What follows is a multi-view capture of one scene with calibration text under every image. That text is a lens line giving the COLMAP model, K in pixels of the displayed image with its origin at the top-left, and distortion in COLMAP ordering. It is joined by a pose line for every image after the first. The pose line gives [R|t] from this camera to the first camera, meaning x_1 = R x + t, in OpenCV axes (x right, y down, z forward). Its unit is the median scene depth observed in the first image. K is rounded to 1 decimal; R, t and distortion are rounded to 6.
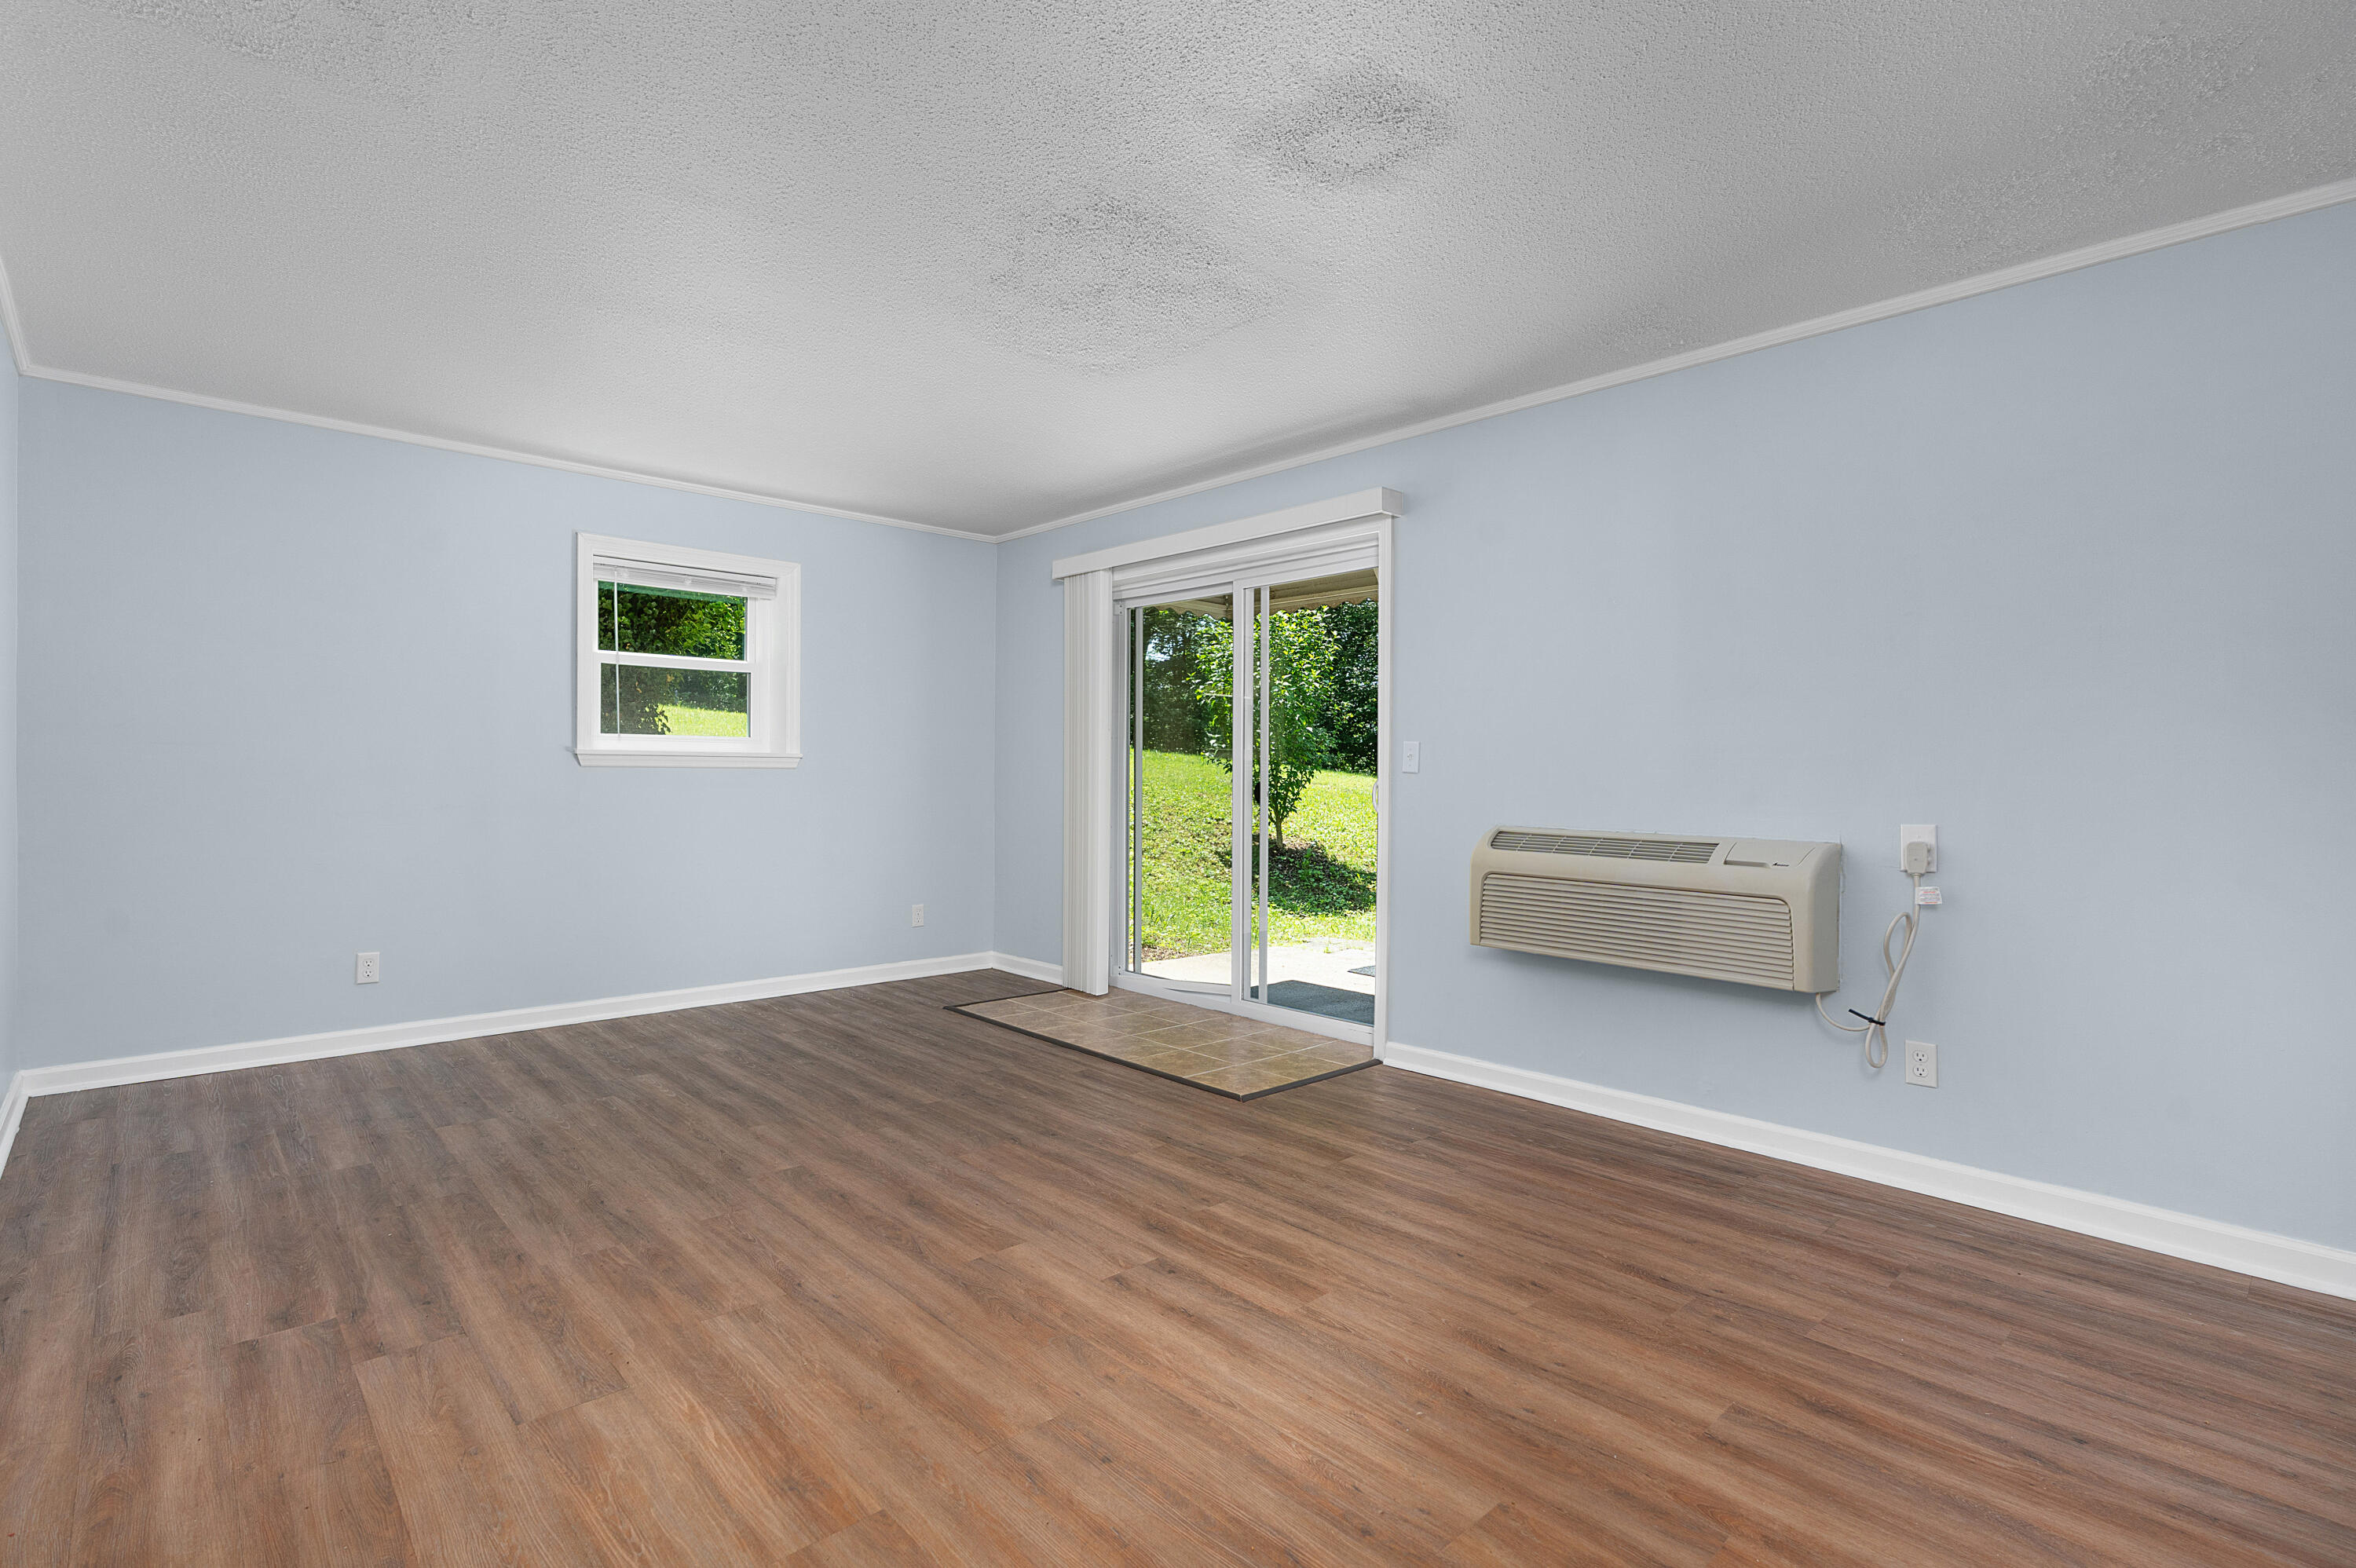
lens RADIAL K [[1082.9, 0, 1178.6], [0, 1082.9, 781.5], [0, 0, 1]] dist [-0.000289, 0.000288]
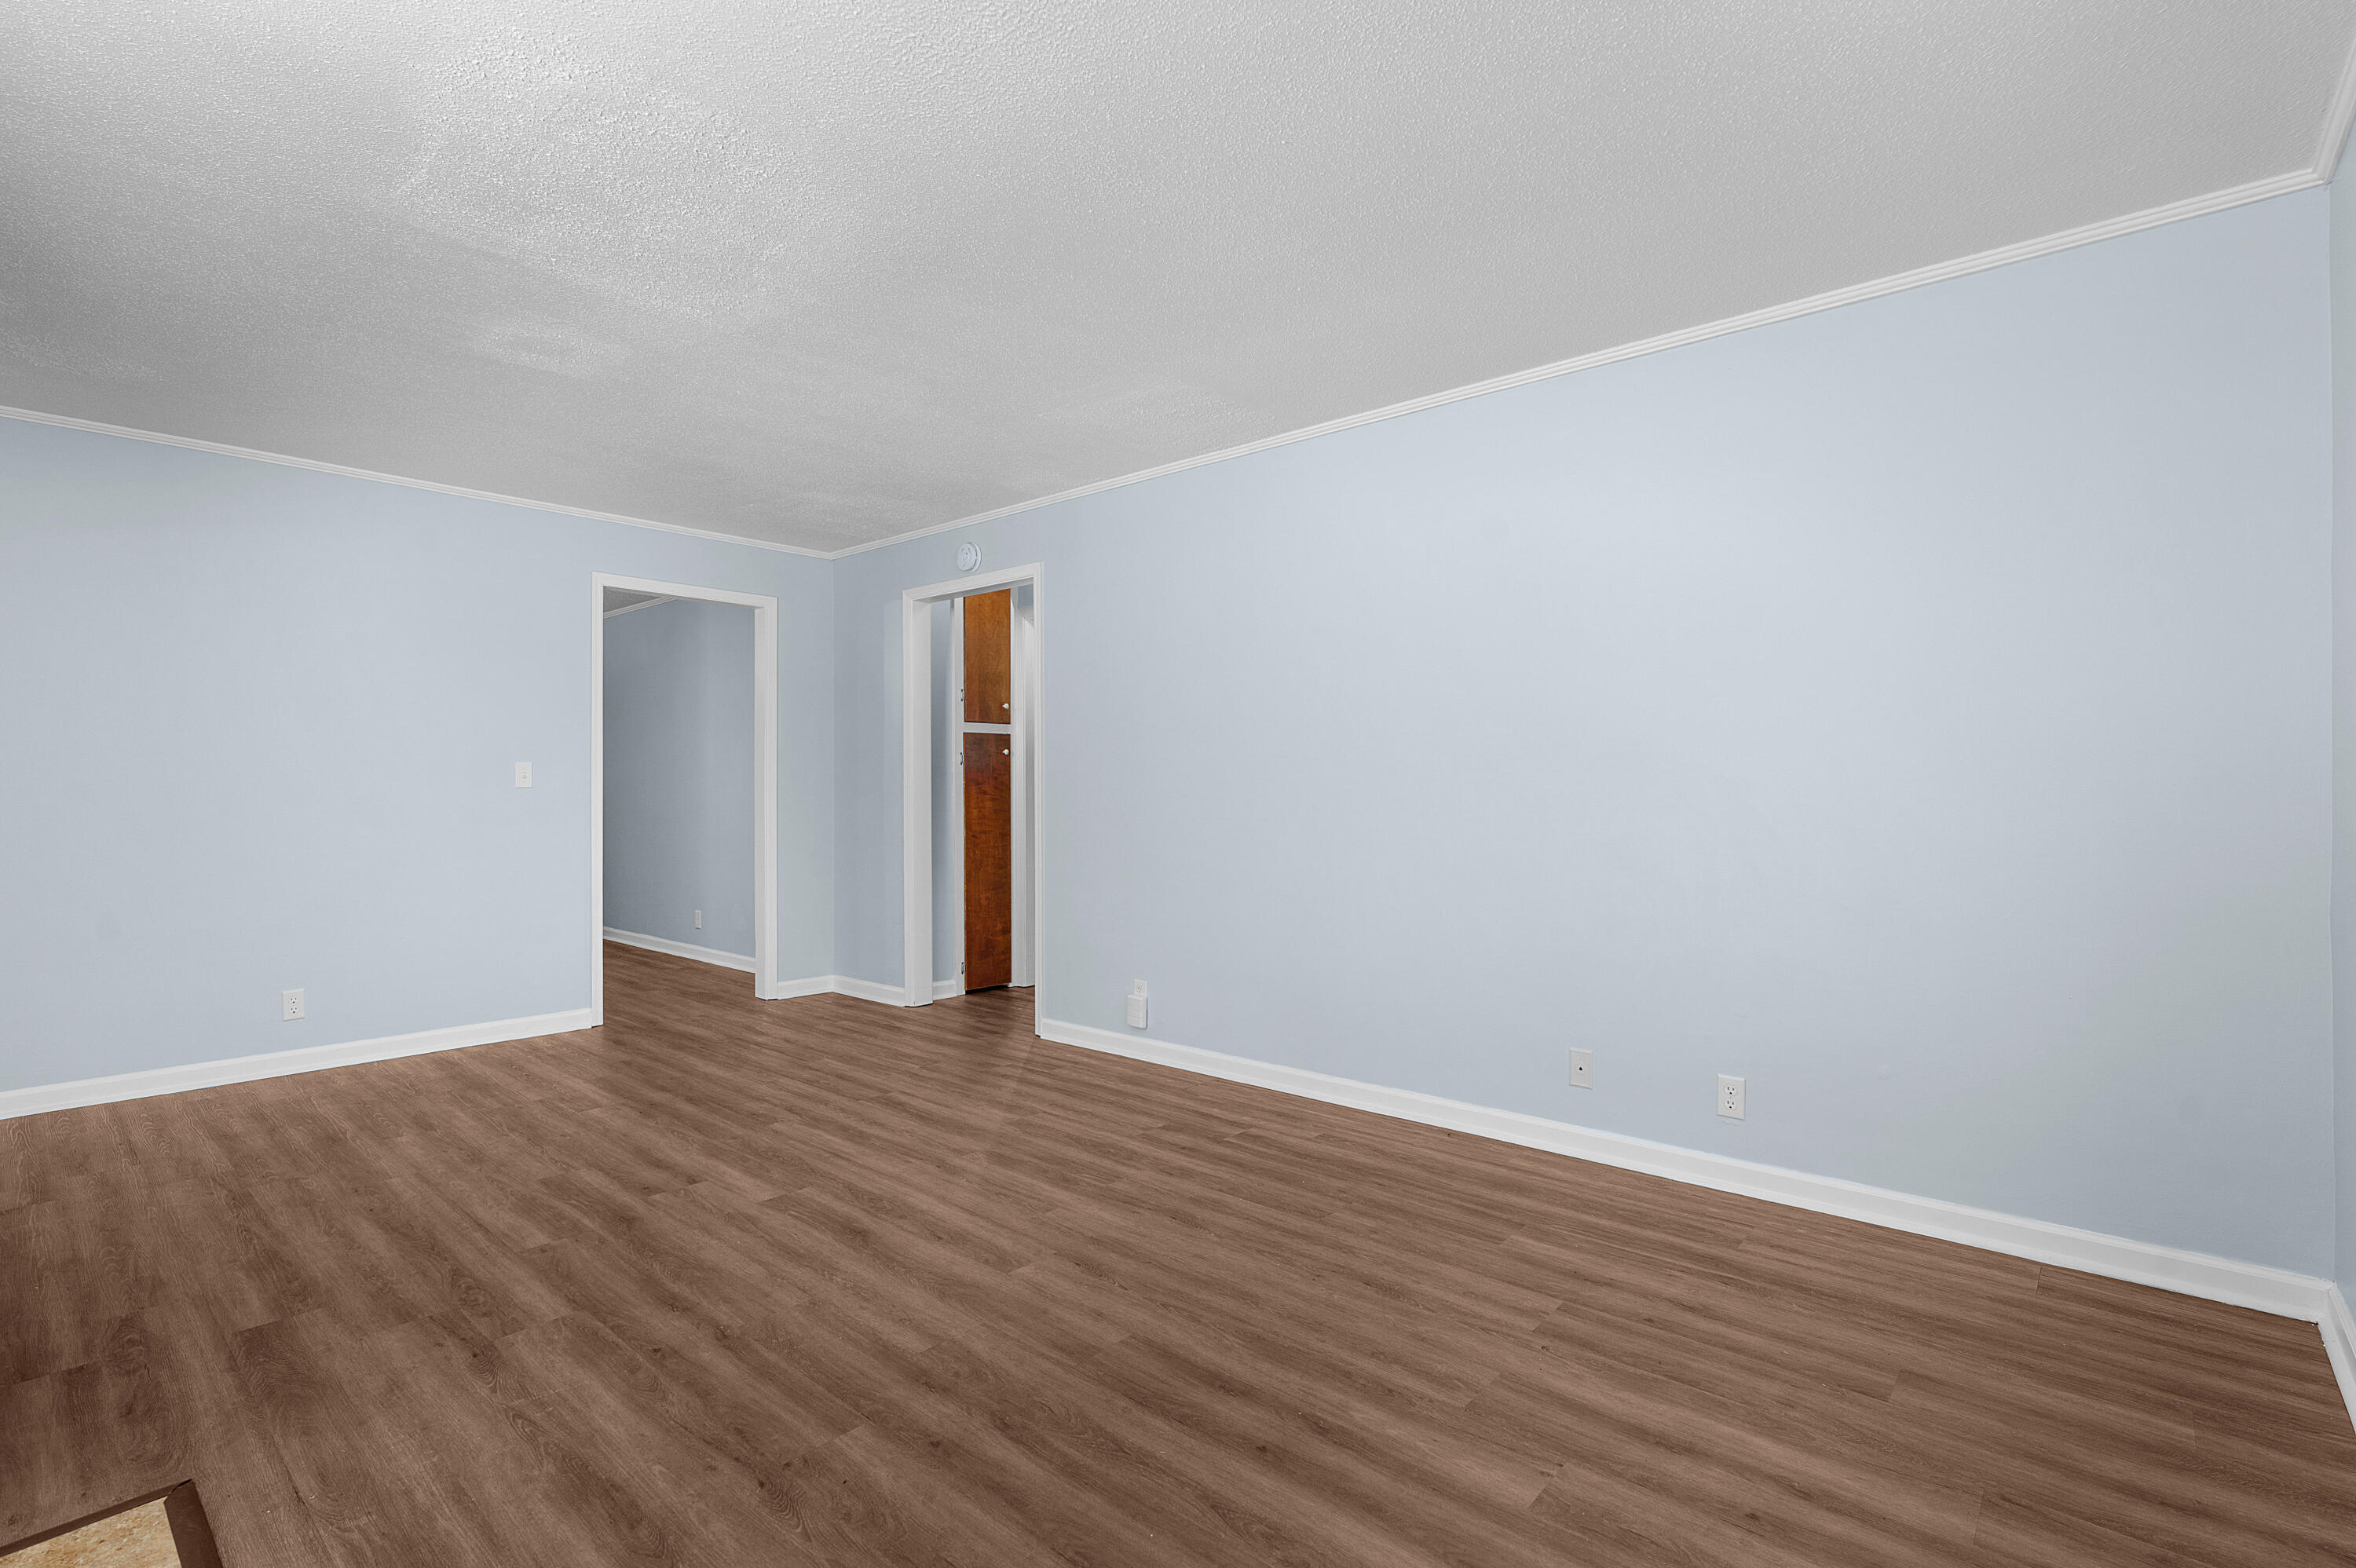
lens RADIAL K [[1082.9, 0, 1177.7], [0, 1082.9, 786.2], [0, 0, 1]] dist [-0.000289, 0.000288]
pose [[-0.995580, -0.007631, -0.093604, -0.430517], [-0.008323, 0.999941, 0.006997, -0.025573], [0.093545, 0.007745, -0.995585, 1.981427]]
